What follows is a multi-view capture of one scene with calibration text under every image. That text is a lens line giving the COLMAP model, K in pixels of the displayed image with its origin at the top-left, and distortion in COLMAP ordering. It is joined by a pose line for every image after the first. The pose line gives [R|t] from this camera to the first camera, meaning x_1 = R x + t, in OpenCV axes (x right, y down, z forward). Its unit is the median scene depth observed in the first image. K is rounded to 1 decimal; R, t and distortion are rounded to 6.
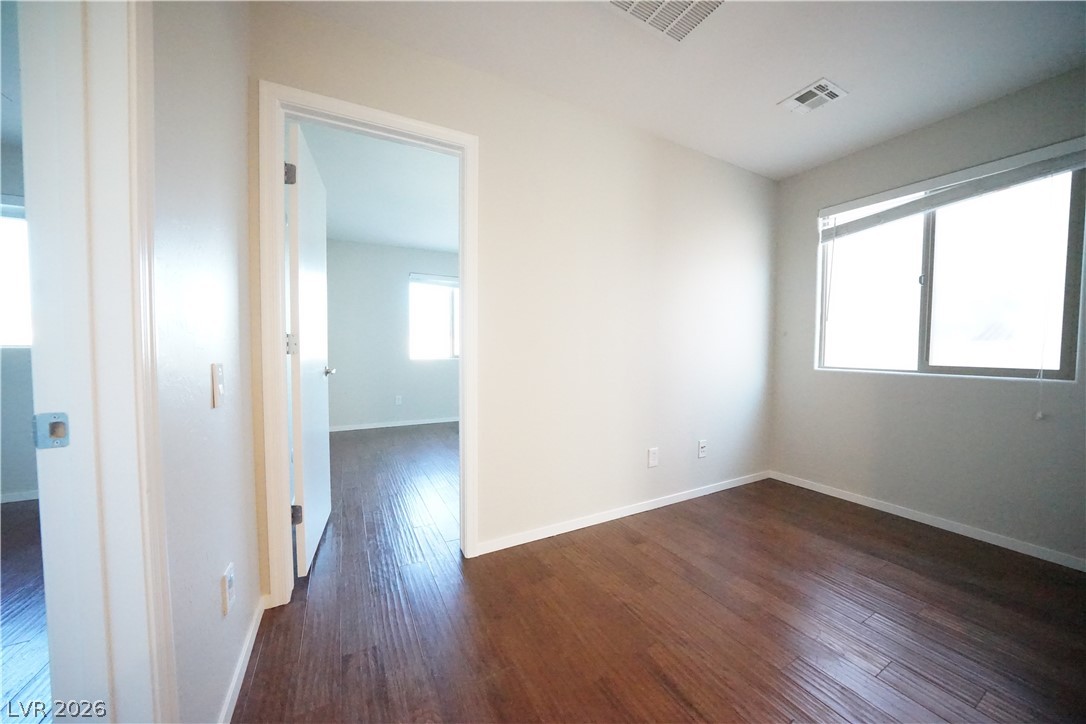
lens RADIAL K [[374.9, 0, 544.7], [0, 374.9, 365.4], [0, 0, 1]] dist [-0.027875, 0.002946]
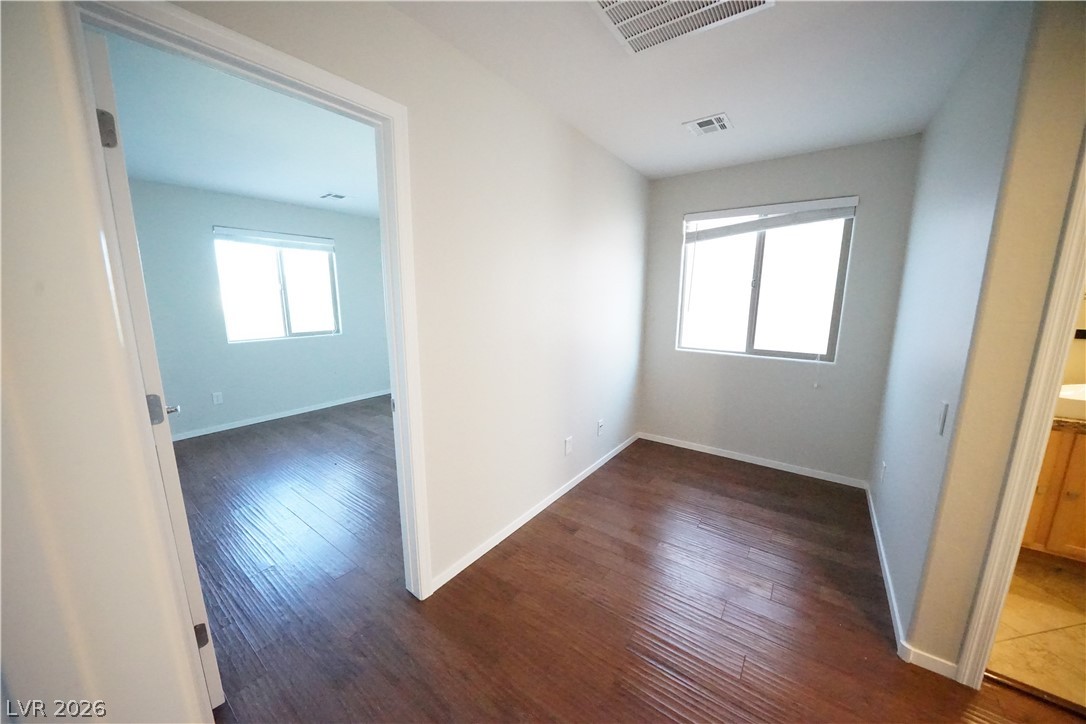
lens RADIAL K [[374.9, 0, 544.7], [0, 374.9, 365.4], [0, 0, 1]] dist [-0.027875, 0.002946]
pose [[0.901324, -0.078534, 0.425966, -0.231647], [0.019552, 0.989800, 0.141113, -0.148531], [-0.432703, -0.118860, 0.893667, 0.099447]]
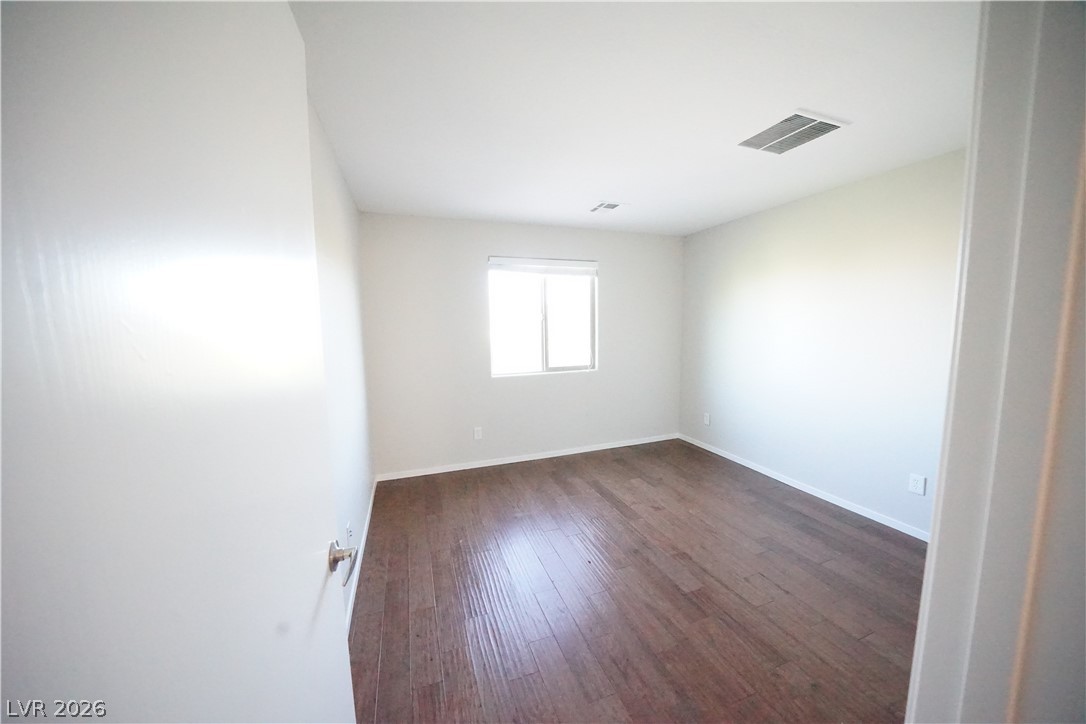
lens RADIAL K [[374.9, 0, 544.7], [0, 374.9, 365.4], [0, 0, 1]] dist [-0.027875, 0.002946]
pose [[0.989402, -0.004089, -0.145148, -0.348259], [0.013502, 0.997863, 0.063928, -0.193041], [0.144576, -0.065210, 0.987343, 0.677479]]
